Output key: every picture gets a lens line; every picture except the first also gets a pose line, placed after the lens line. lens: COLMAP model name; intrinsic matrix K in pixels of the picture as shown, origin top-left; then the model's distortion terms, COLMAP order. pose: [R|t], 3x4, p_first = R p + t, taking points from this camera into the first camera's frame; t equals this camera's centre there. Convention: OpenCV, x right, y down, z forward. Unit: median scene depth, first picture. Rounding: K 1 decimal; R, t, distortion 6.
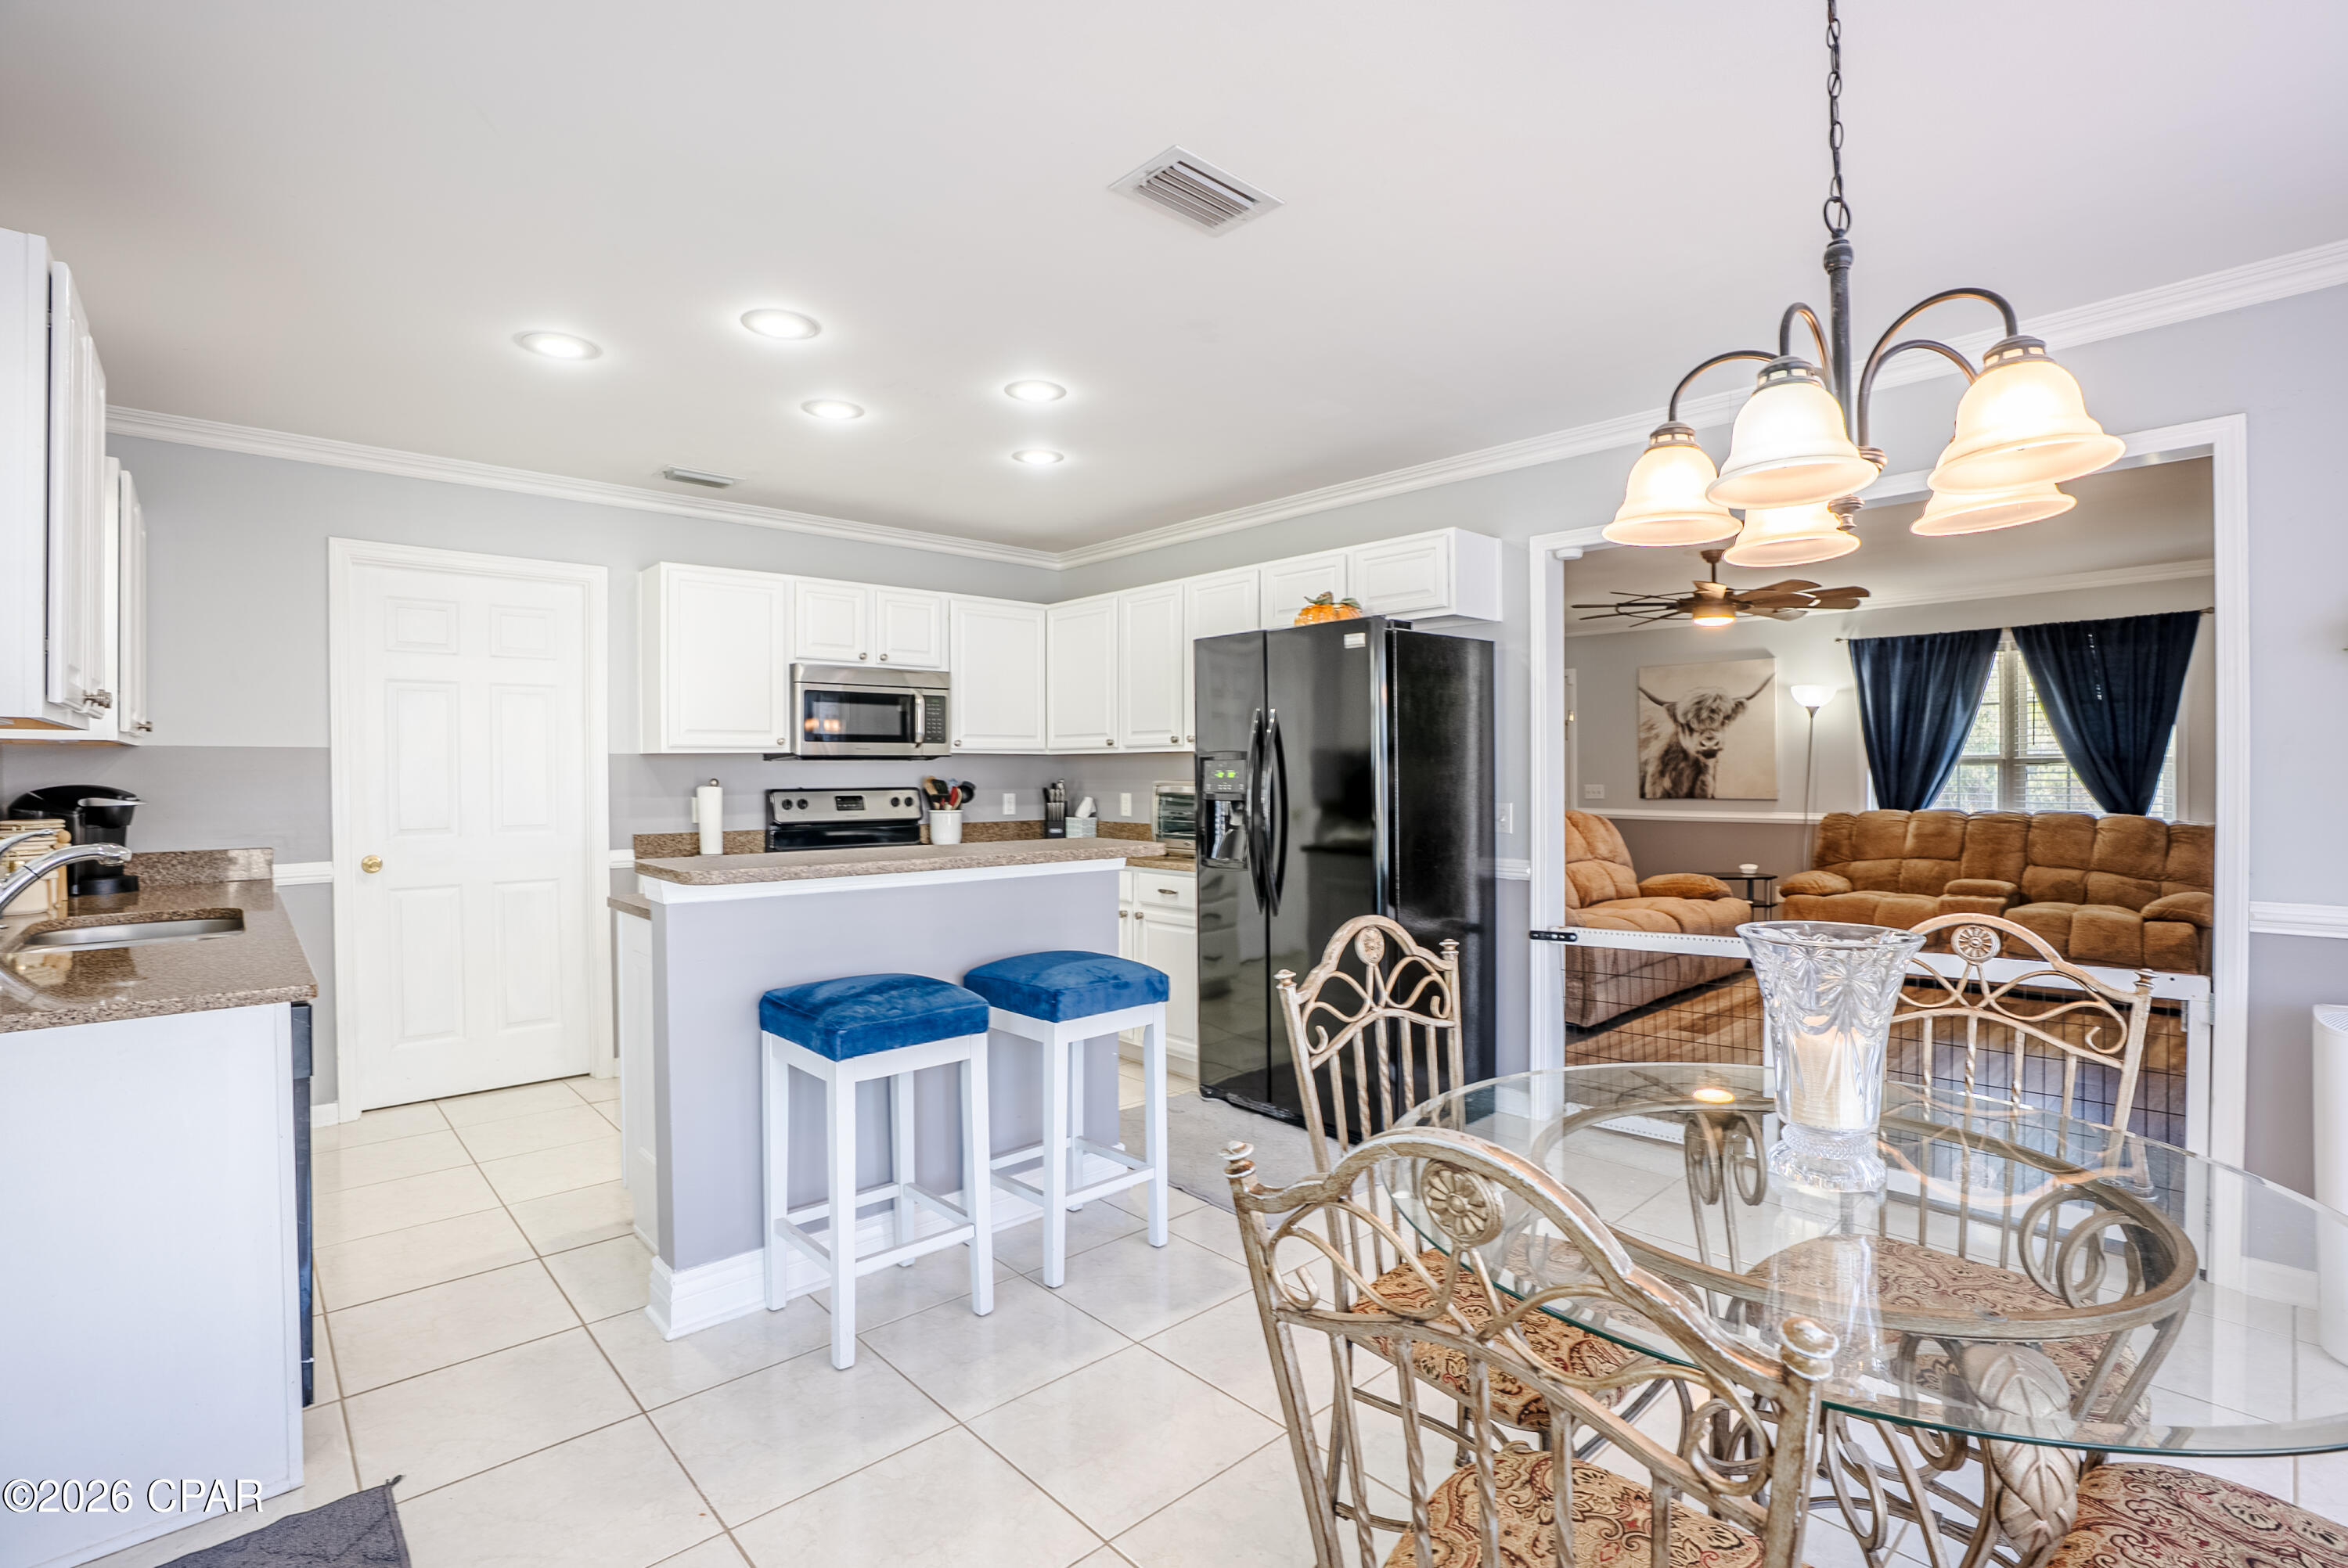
lens RADIAL K [[1090.9, 0, 1178.8], [0, 1090.9, 781.5], [0, 0, 1]] dist [-0.069889, 0.023312]
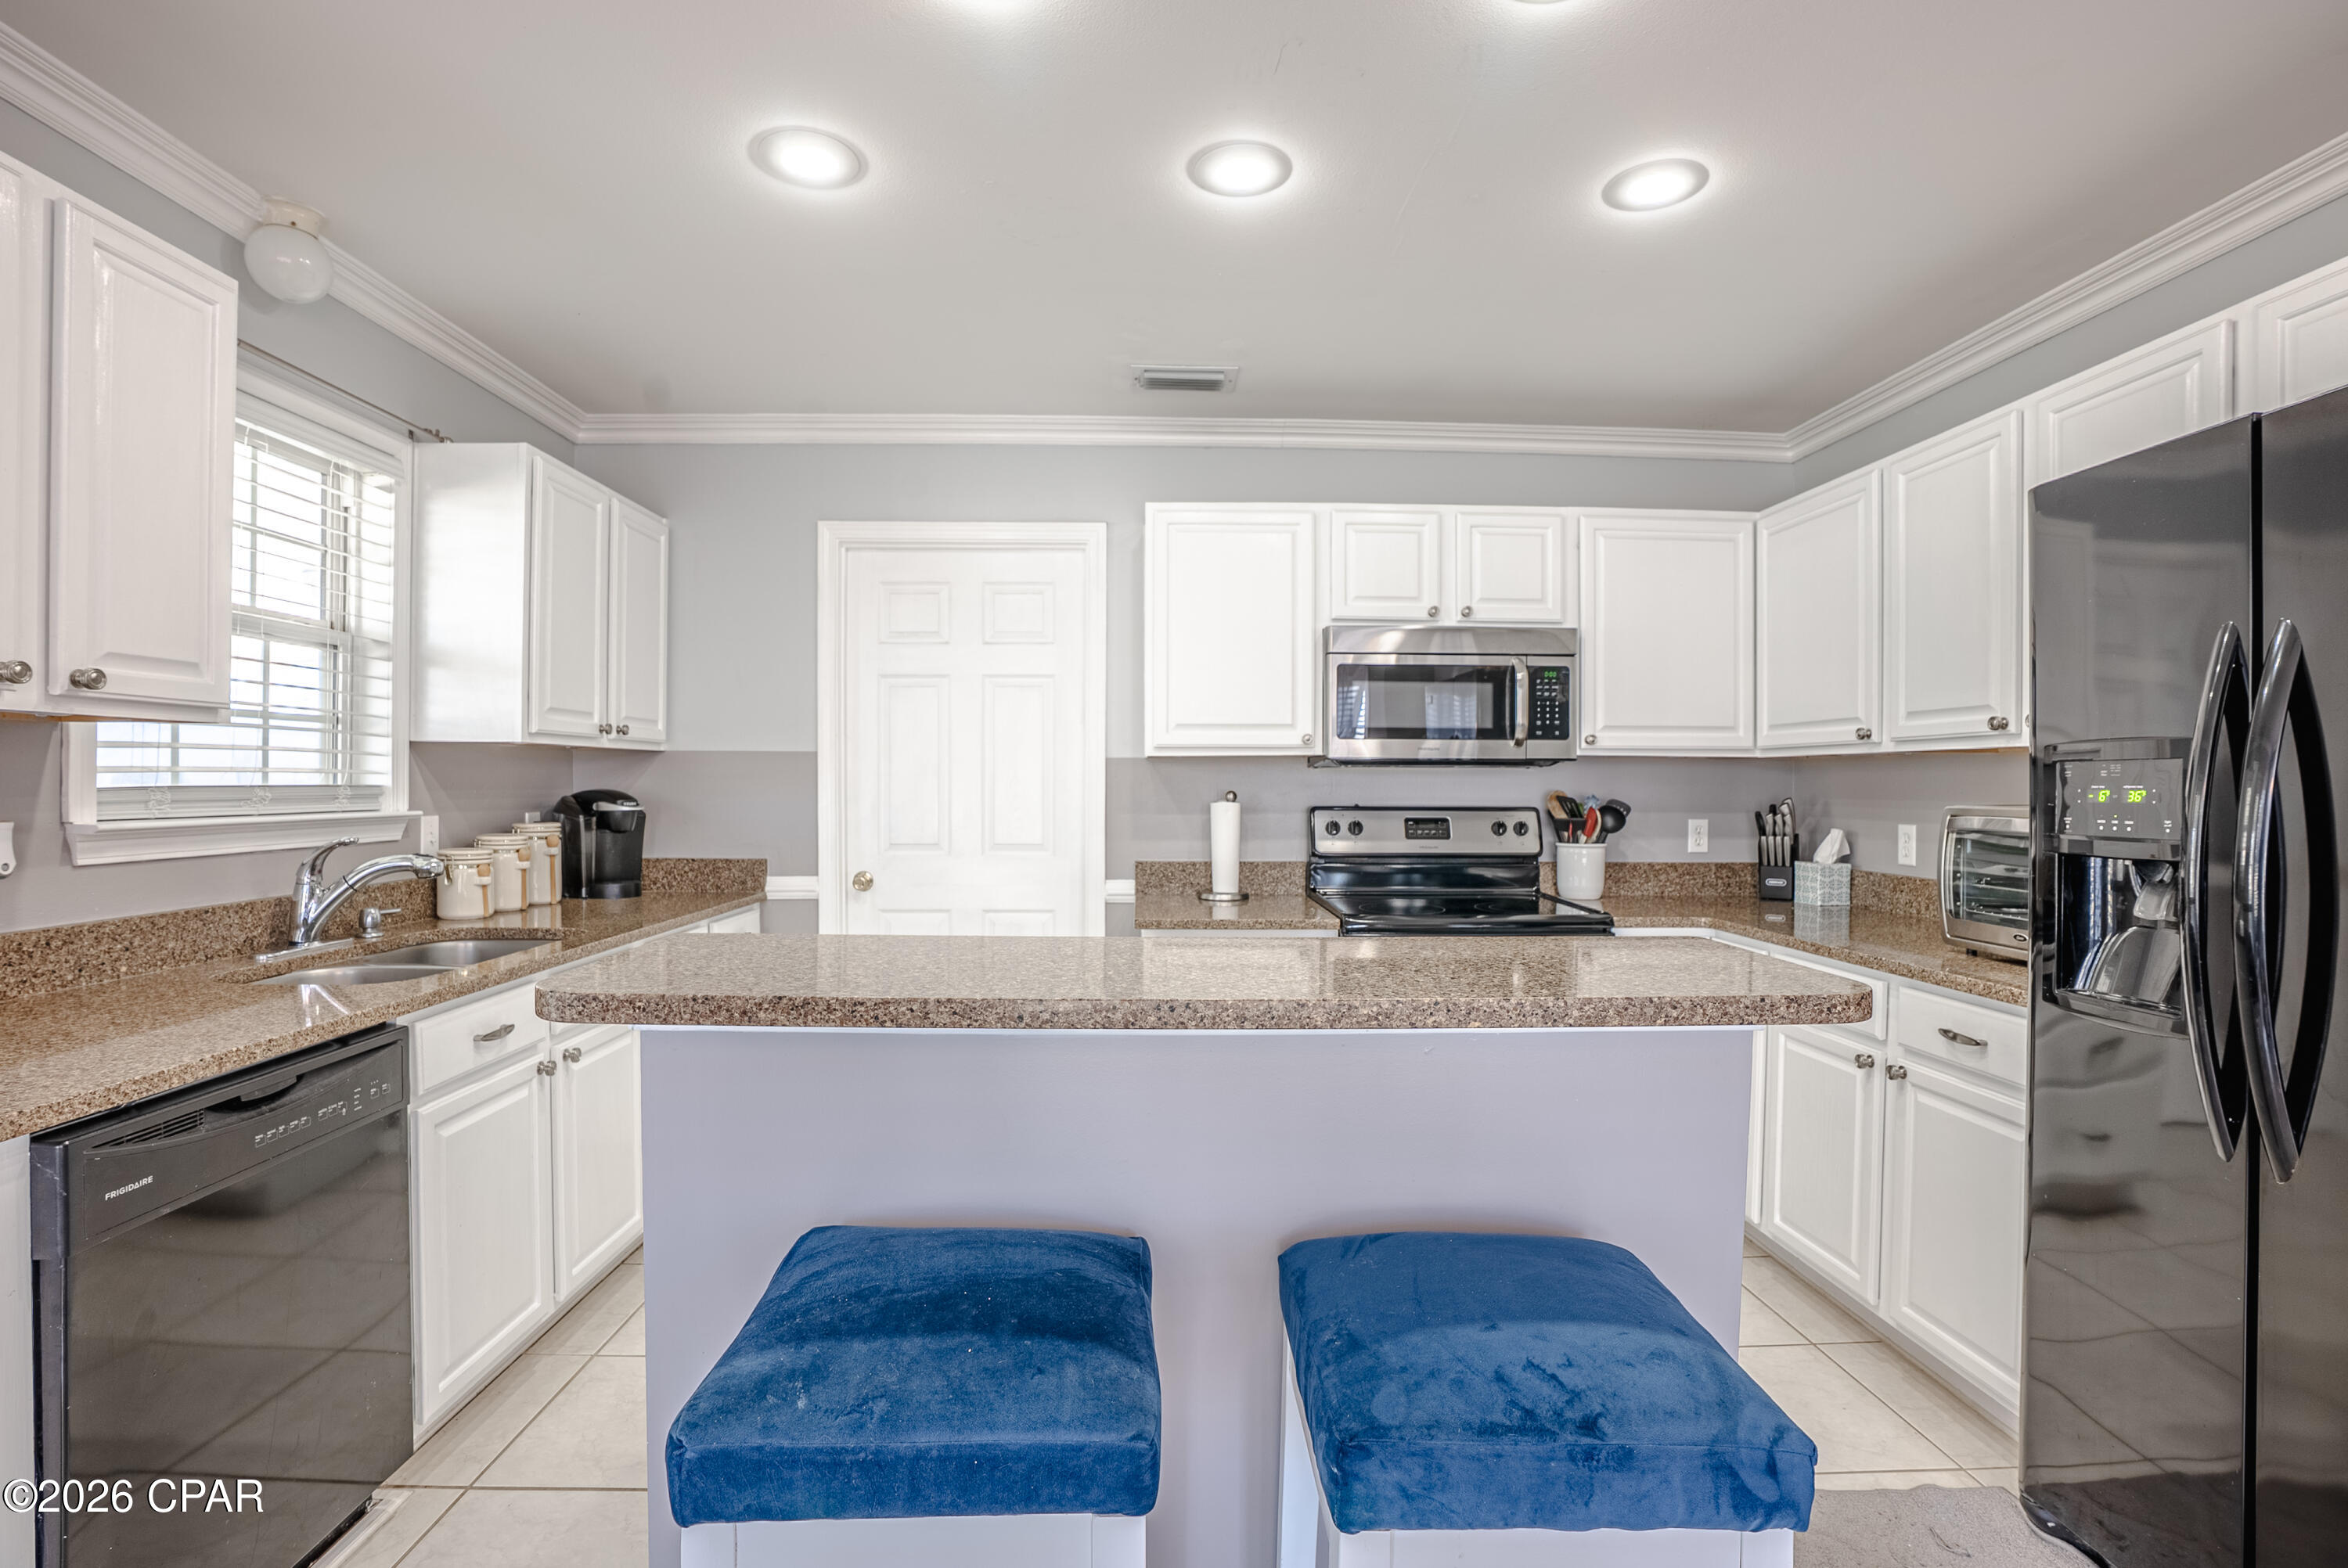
lens RADIAL K [[1090.9, 0, 1155.7], [0, 1090.9, 797.2], [0, 0, 1]] dist [-0.069889, 0.023312]
pose [[0.750280, 0.014345, -0.660965, 0.023102], [-0.013855, 0.999886, 0.005973, -0.001729], [0.660975, 0.004676, 0.750393, 0.346055]]
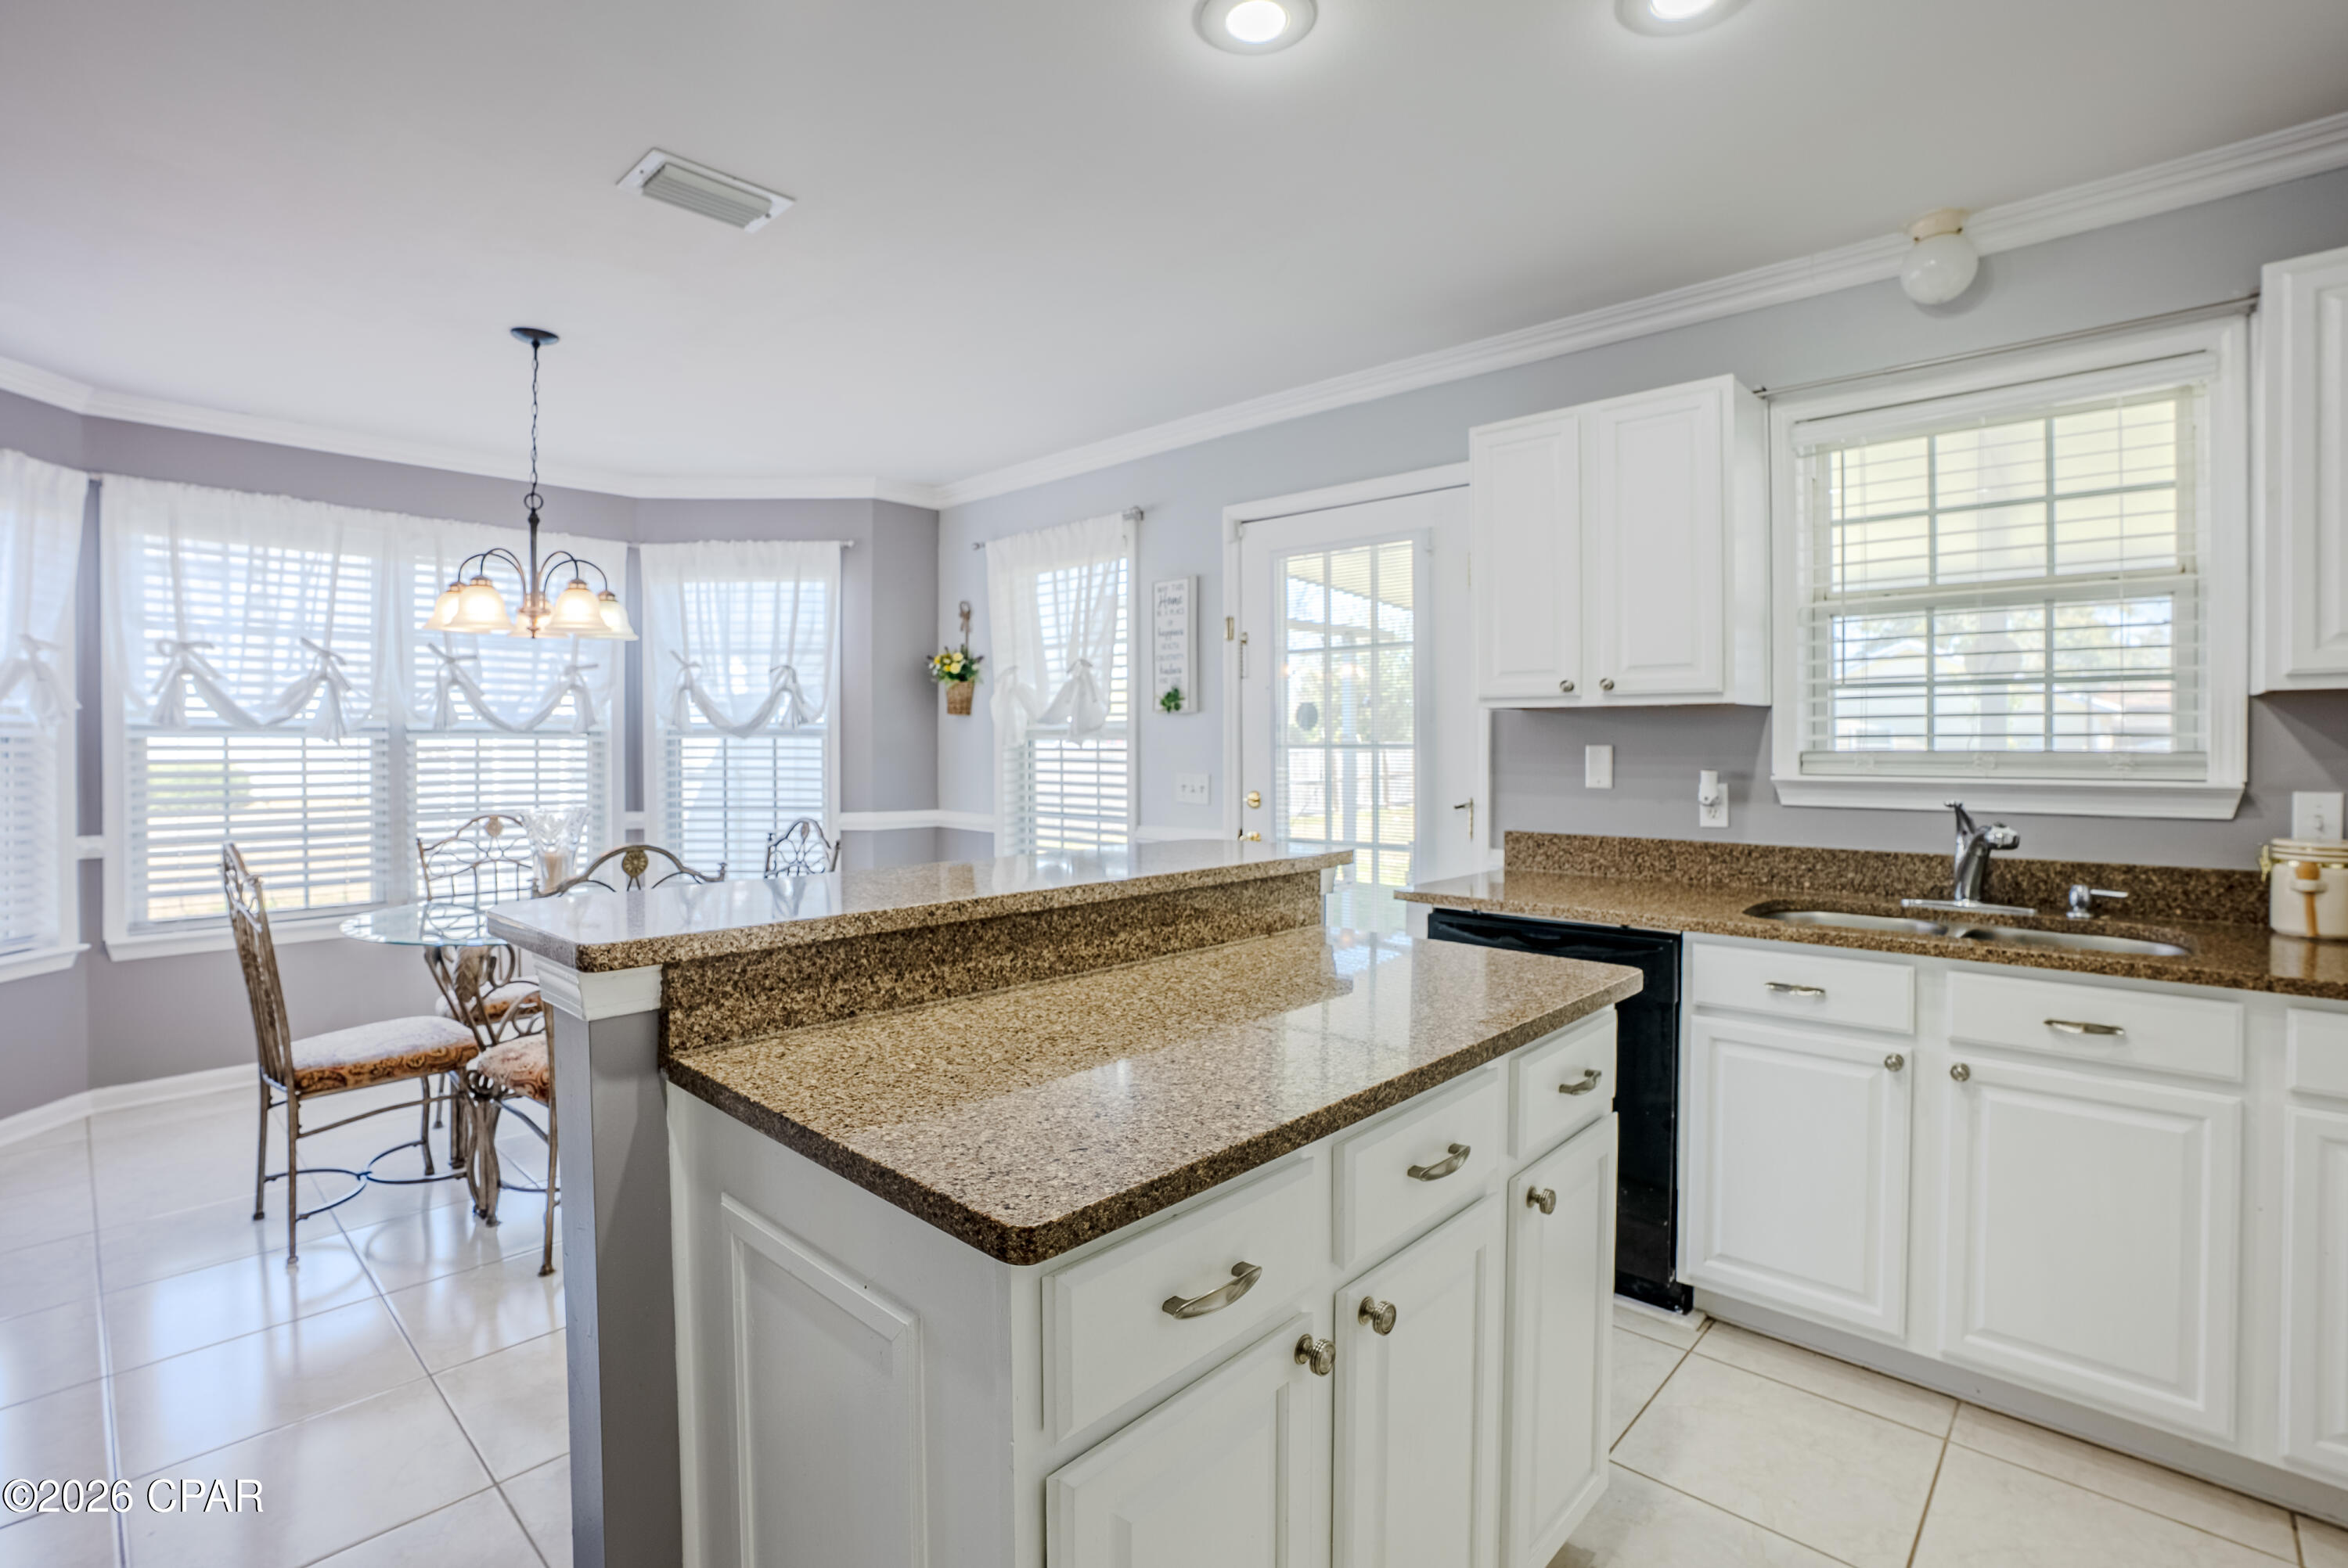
lens RADIAL K [[1090.9, 0, 1179.2], [0, 1090.9, 762.7], [0, 0, 1]] dist [-0.069889, 0.023312]
pose [[-0.996837, 0.003455, -0.079401, -0.145161], [0.001249, 0.999612, 0.027821, -0.006405], [0.079466, 0.027634, -0.996454, 0.845186]]
